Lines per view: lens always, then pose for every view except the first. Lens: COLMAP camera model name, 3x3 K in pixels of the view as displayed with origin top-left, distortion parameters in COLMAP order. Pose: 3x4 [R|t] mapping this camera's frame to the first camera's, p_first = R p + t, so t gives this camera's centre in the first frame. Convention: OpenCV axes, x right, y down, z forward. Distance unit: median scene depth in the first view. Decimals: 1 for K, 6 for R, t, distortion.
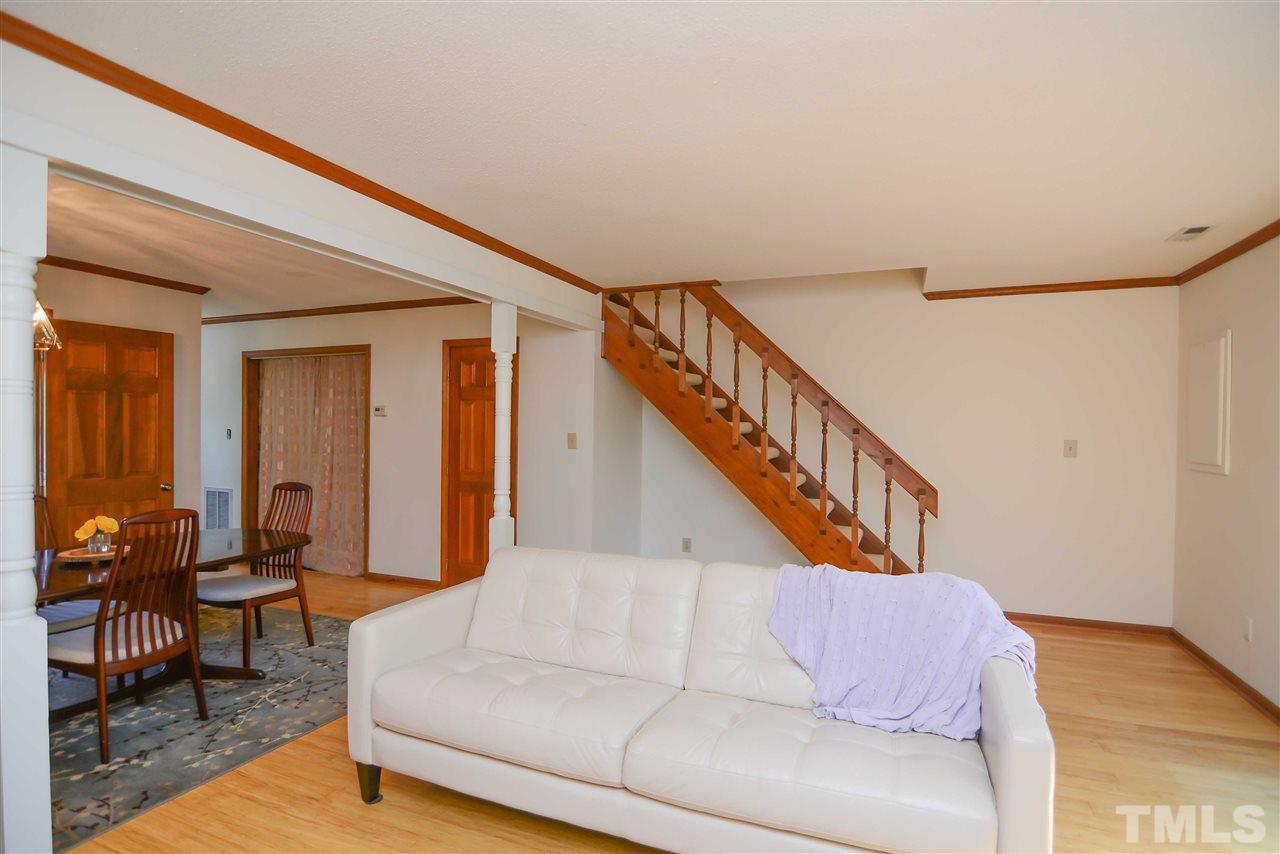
lens RADIAL K [[649.5, 0, 640.0], [0, 649.5, 427.0], [0, 0, 1]] dist [-0.004108, -0.001295]
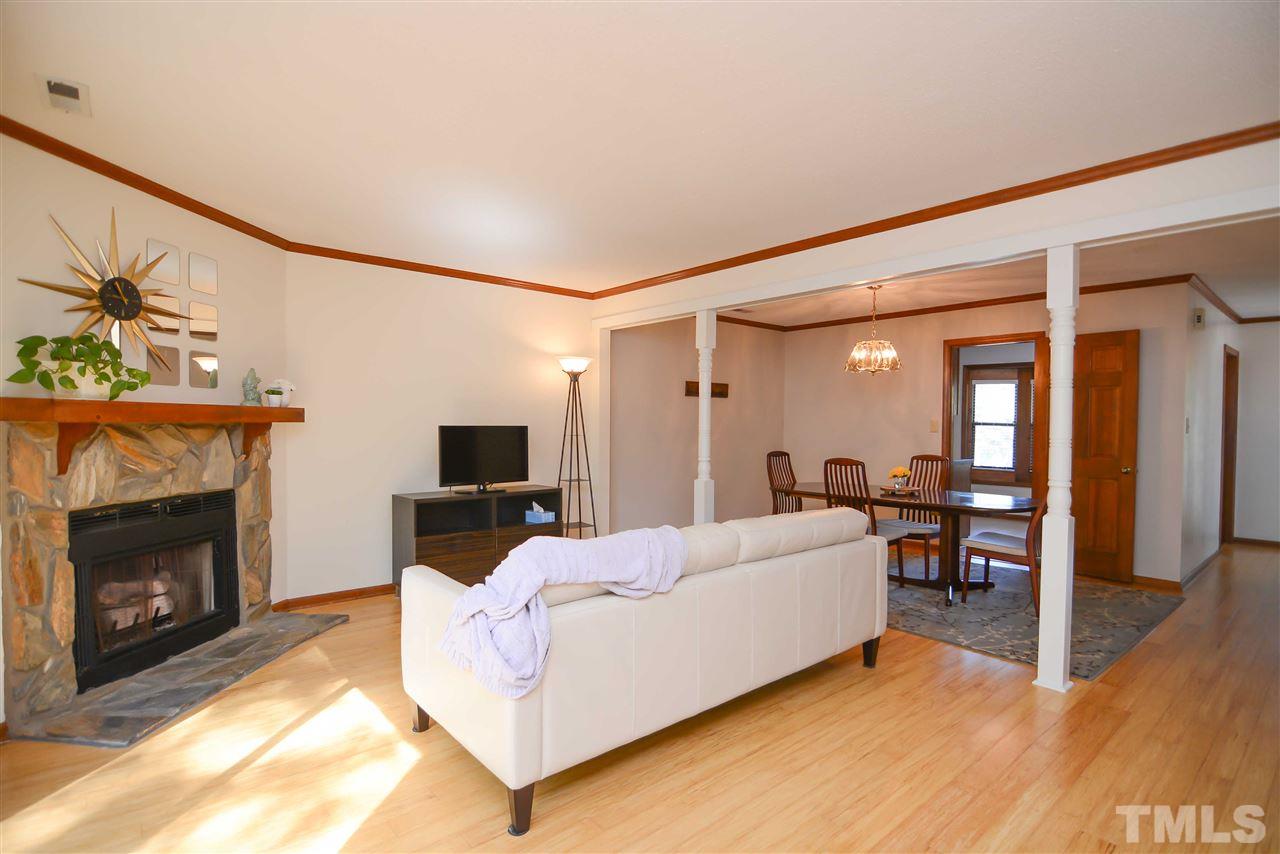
lens RADIAL K [[649.5, 0, 640.0], [0, 649.5, 427.0], [0, 0, 1]] dist [-0.004108, -0.001295]
pose [[-0.464272, -0.009999, -0.885636, 0.635106], [-0.012090, 0.999915, -0.004952, 0.034384], [0.885610, 0.008408, -0.464353, 0.789732]]
